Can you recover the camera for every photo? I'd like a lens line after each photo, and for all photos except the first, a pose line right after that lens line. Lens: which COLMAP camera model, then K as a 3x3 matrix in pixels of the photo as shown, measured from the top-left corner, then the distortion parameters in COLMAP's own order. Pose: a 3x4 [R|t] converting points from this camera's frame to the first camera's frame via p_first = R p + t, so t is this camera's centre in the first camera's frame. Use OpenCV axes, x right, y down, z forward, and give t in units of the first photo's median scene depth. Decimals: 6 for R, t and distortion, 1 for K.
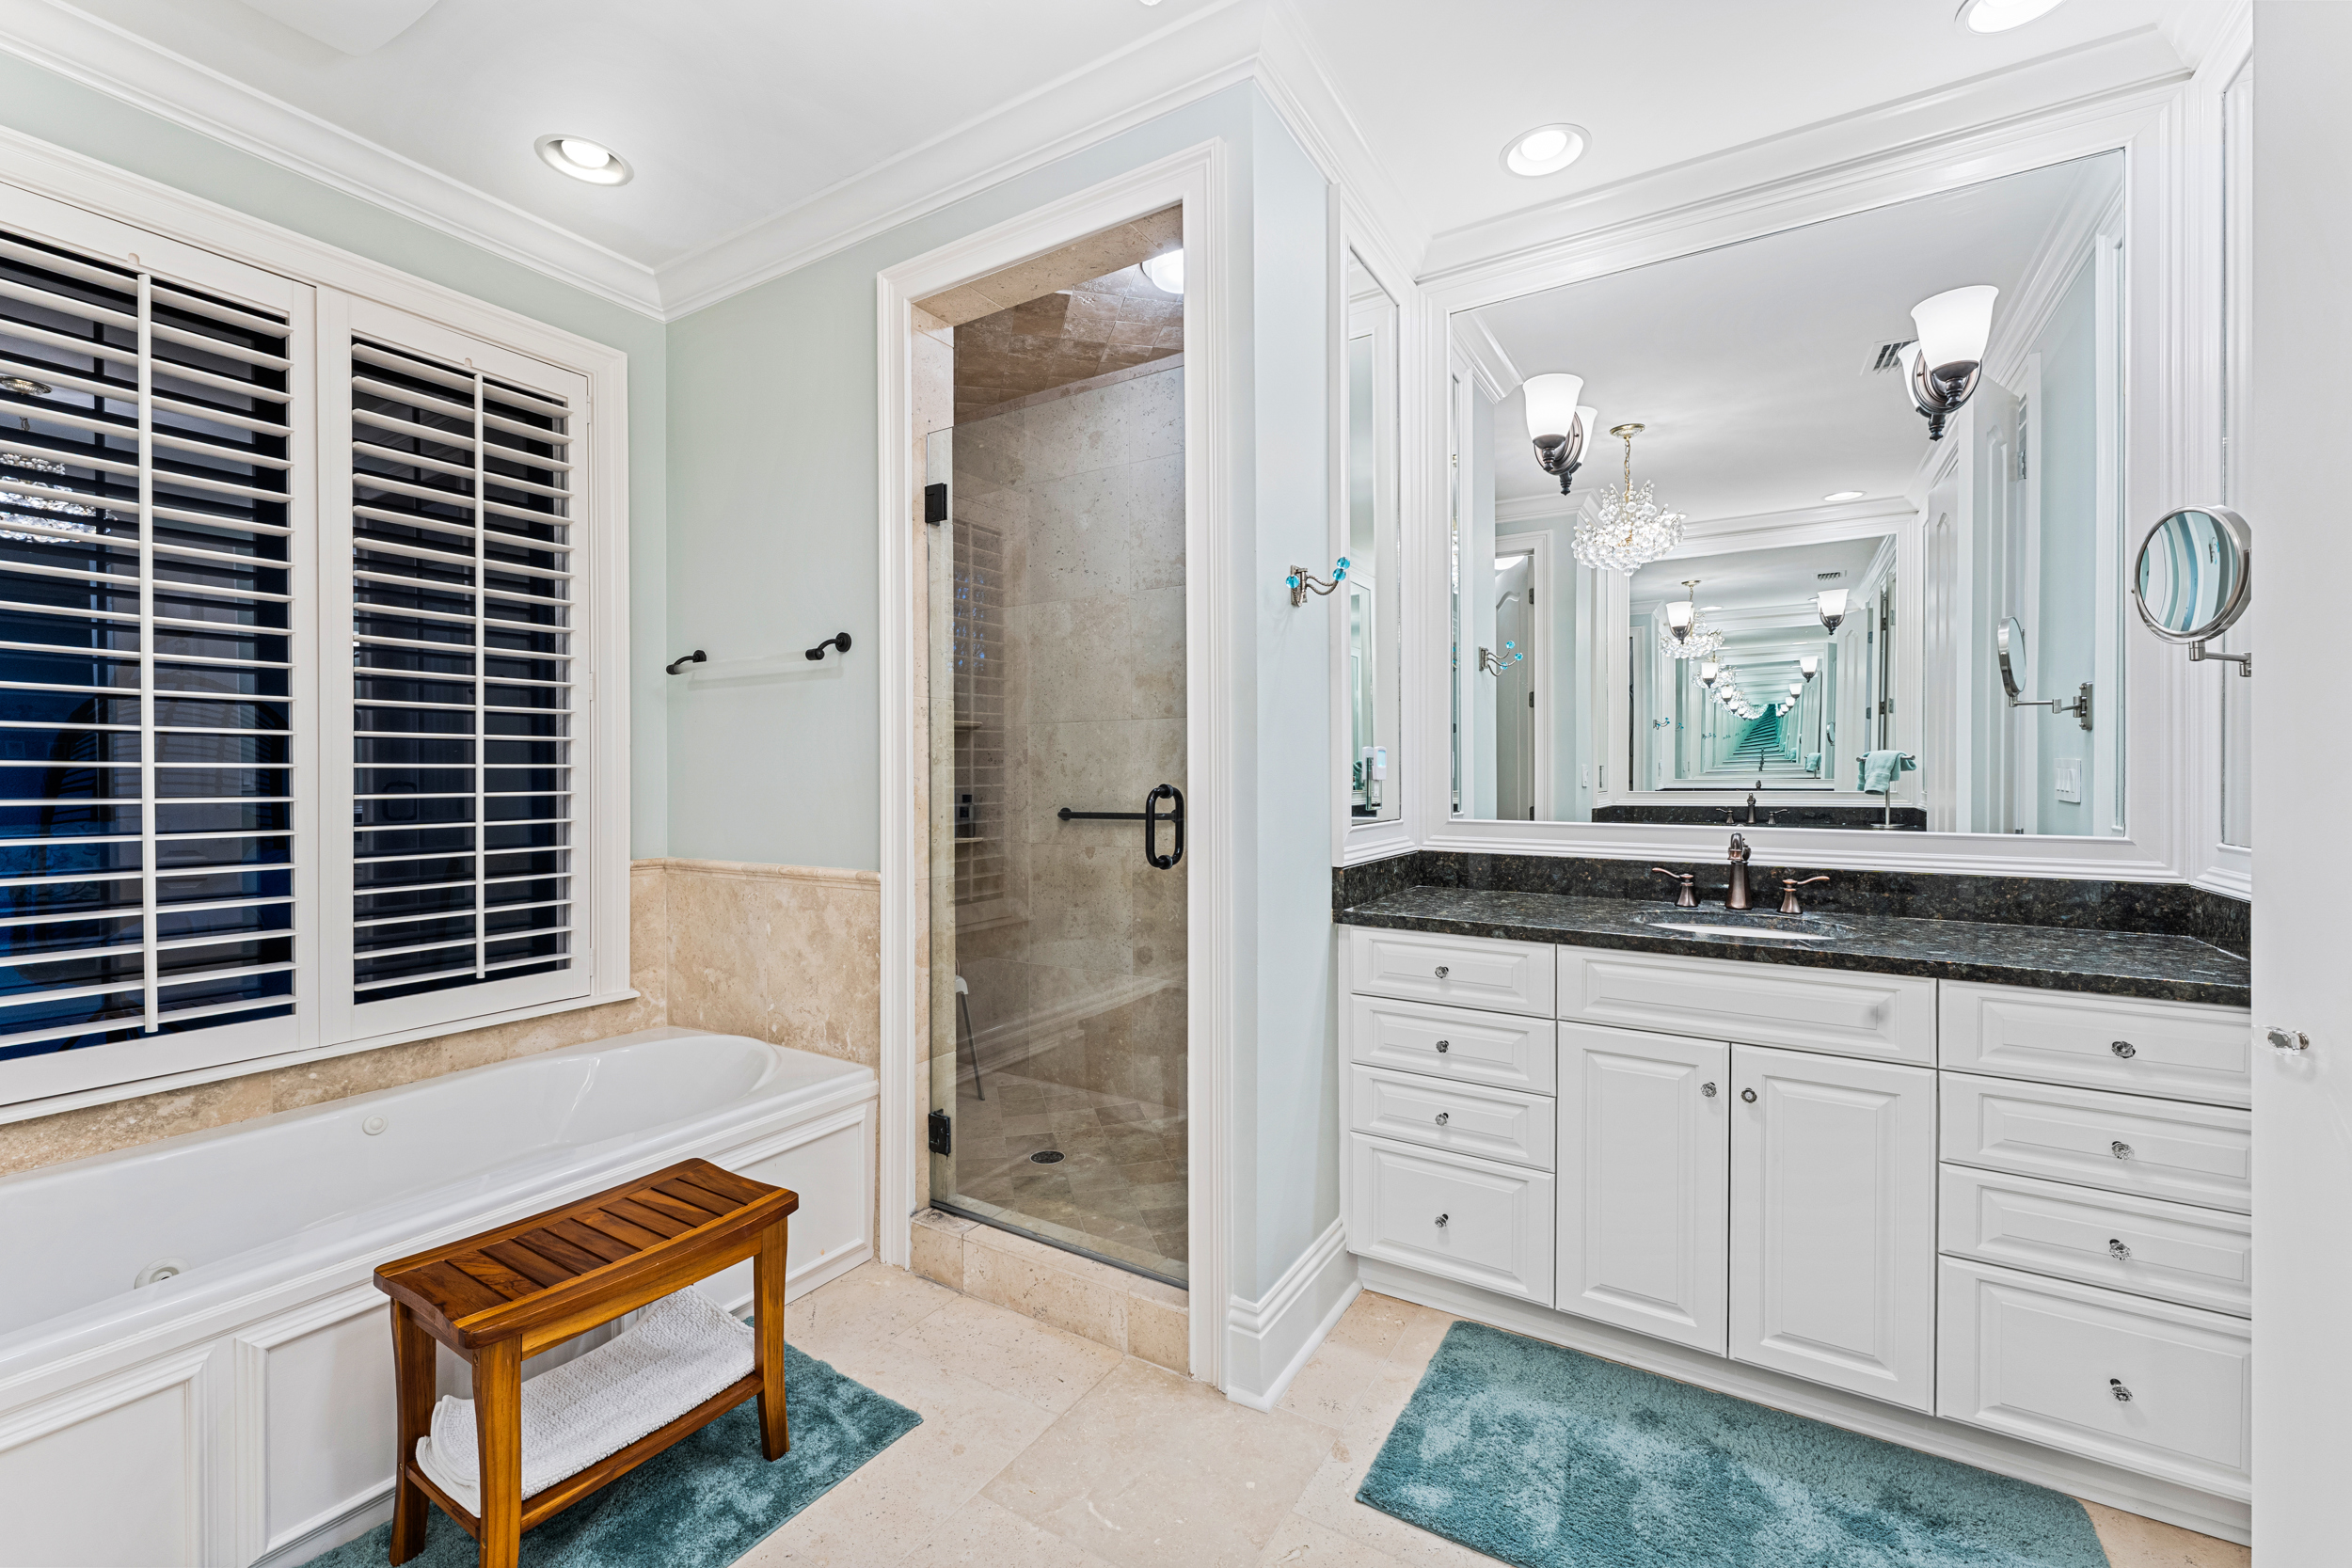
lens RADIAL K [[947.9, 0, 1165.9], [0, 947.9, 773.0], [0, 0, 1]] dist [0.007733, -0.000628]
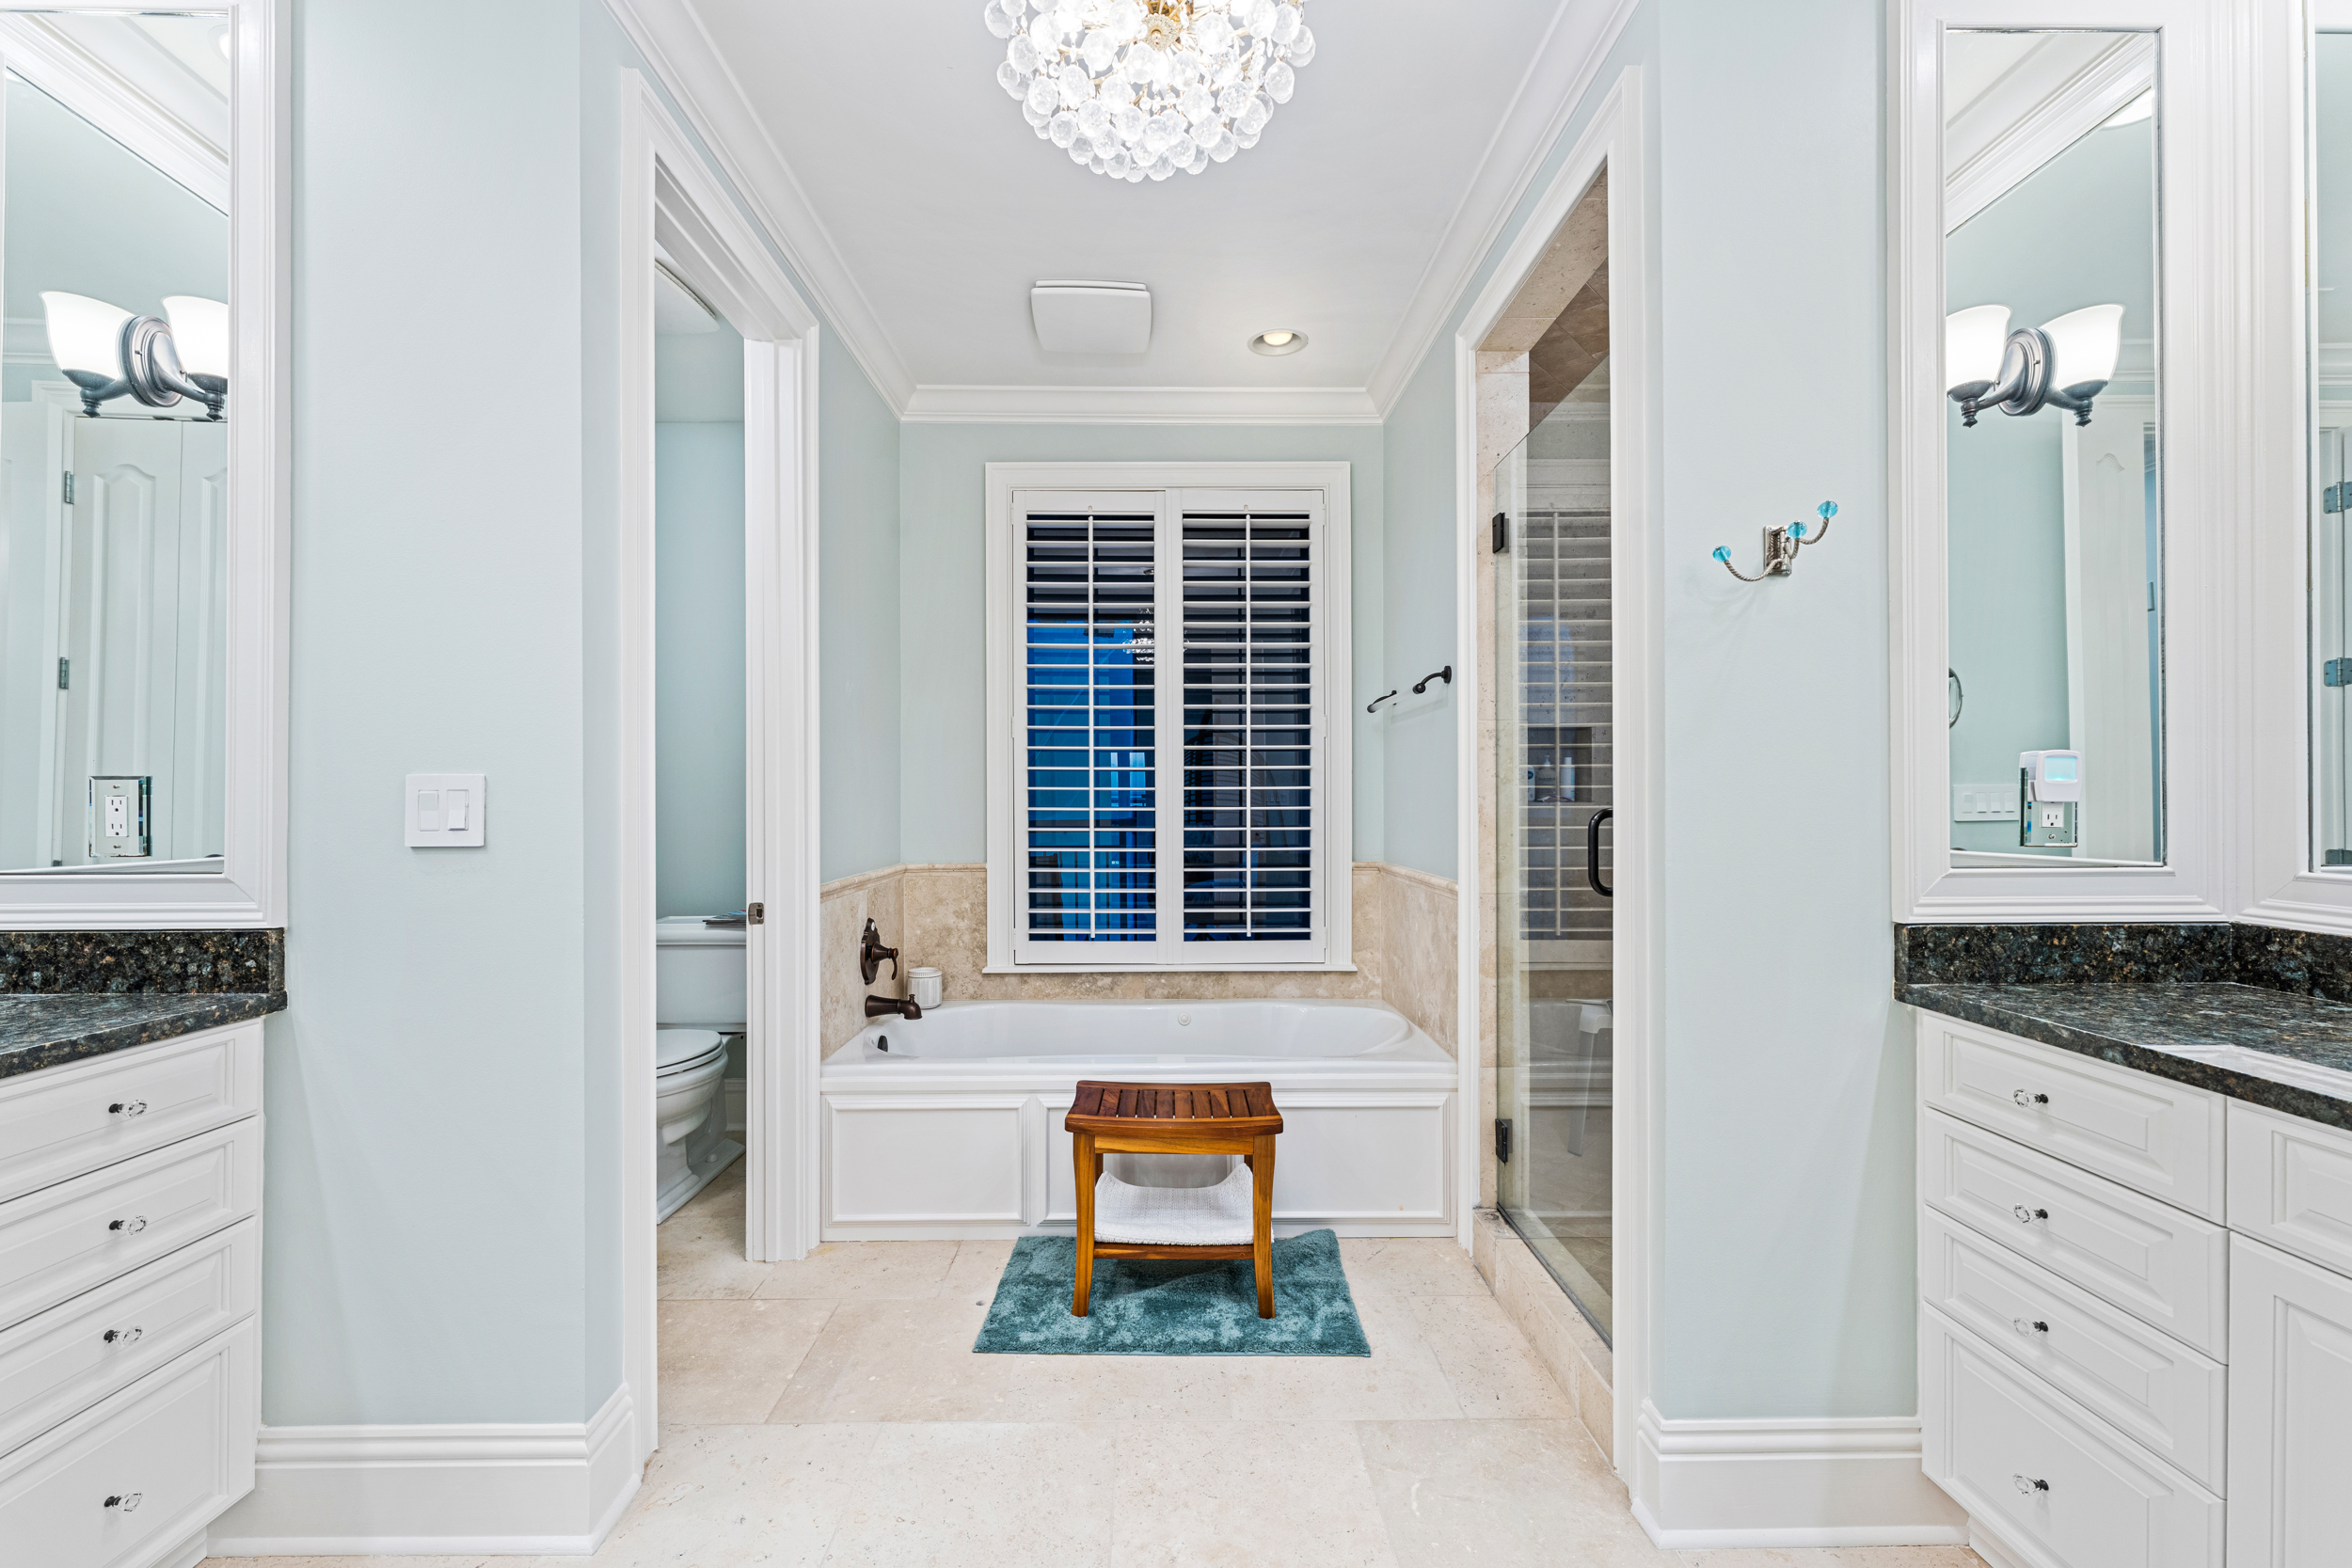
lens RADIAL K [[947.9, 0, 1162.6], [0, 947.9, 795.1], [0, 0, 1]] dist [0.007733, -0.000628]
pose [[0.539901, 0.000651, -0.841729, 0.455363], [0.000605, 0.999999, 0.001162, 0.001557], [0.841729, -0.001136, 0.539900, 0.135046]]
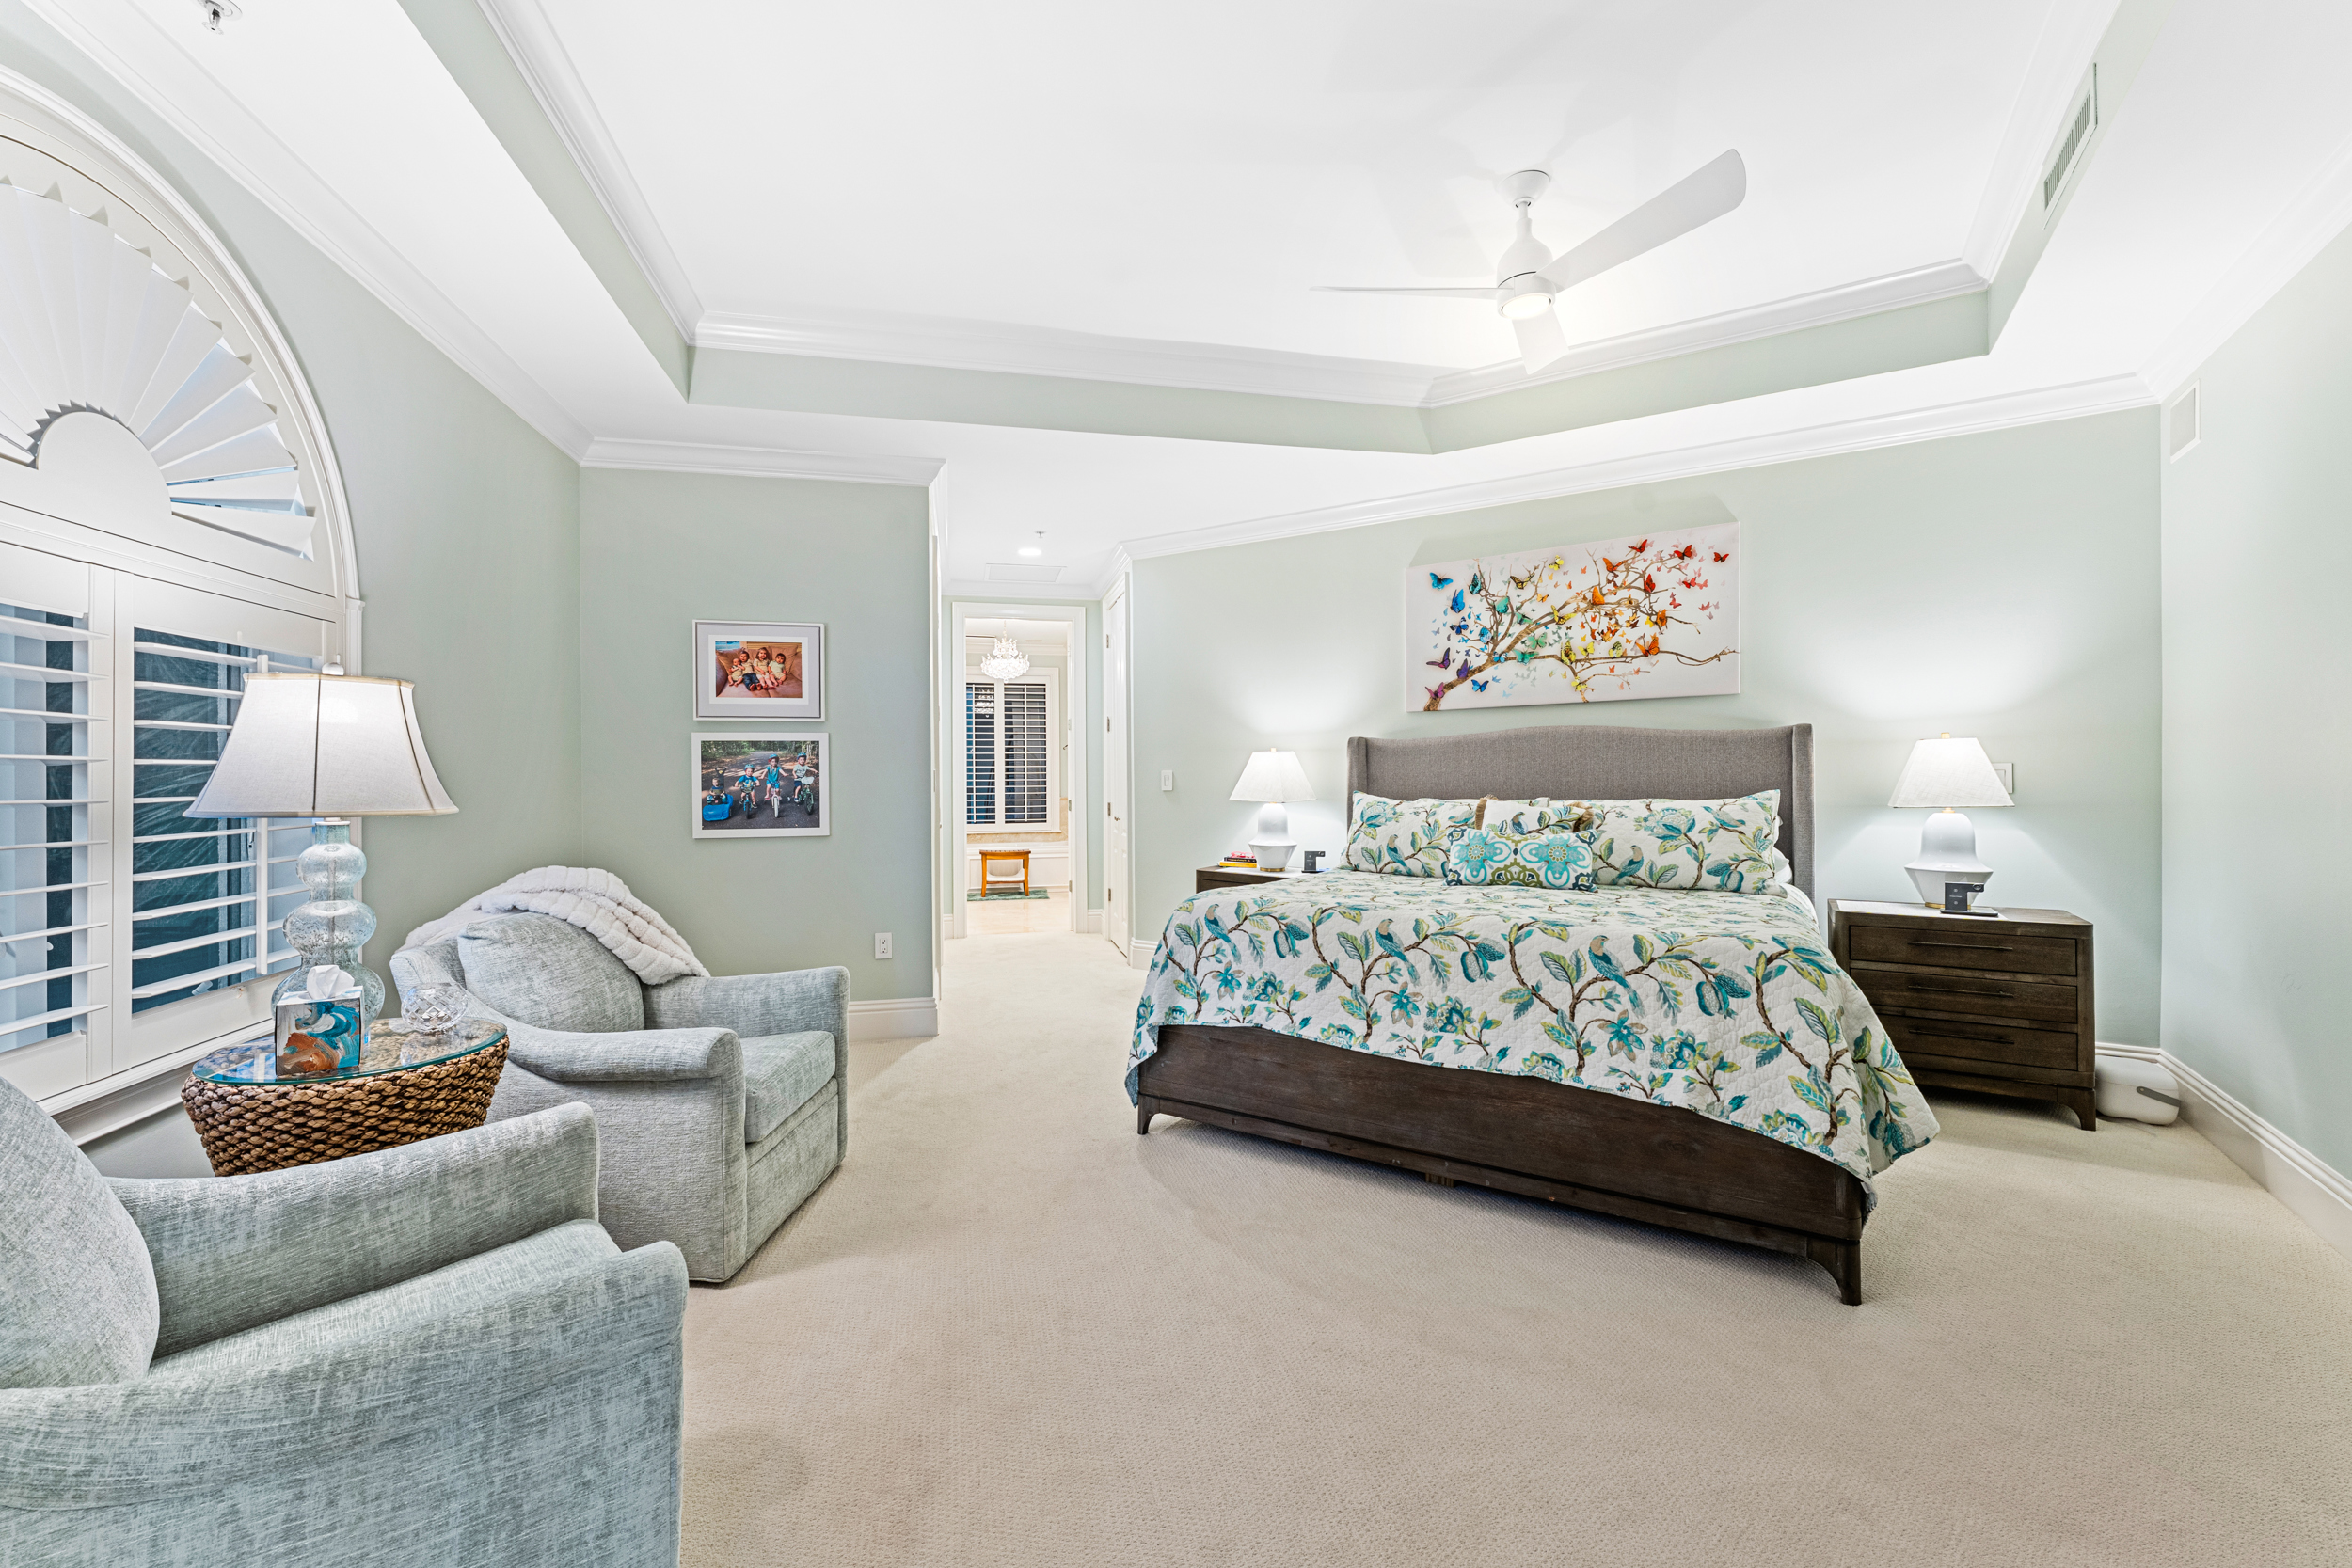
lens RADIAL K [[947.9, 0, 1170.5], [0, 947.9, 772.2], [0, 0, 1]] dist [0.007733, -0.000628]
pose [[0.706263, 0.003810, -0.707939, 3.102692], [-0.000677, 0.999989, 0.004706, -0.032881], [0.707949, -0.002845, 0.706258, -1.752696]]
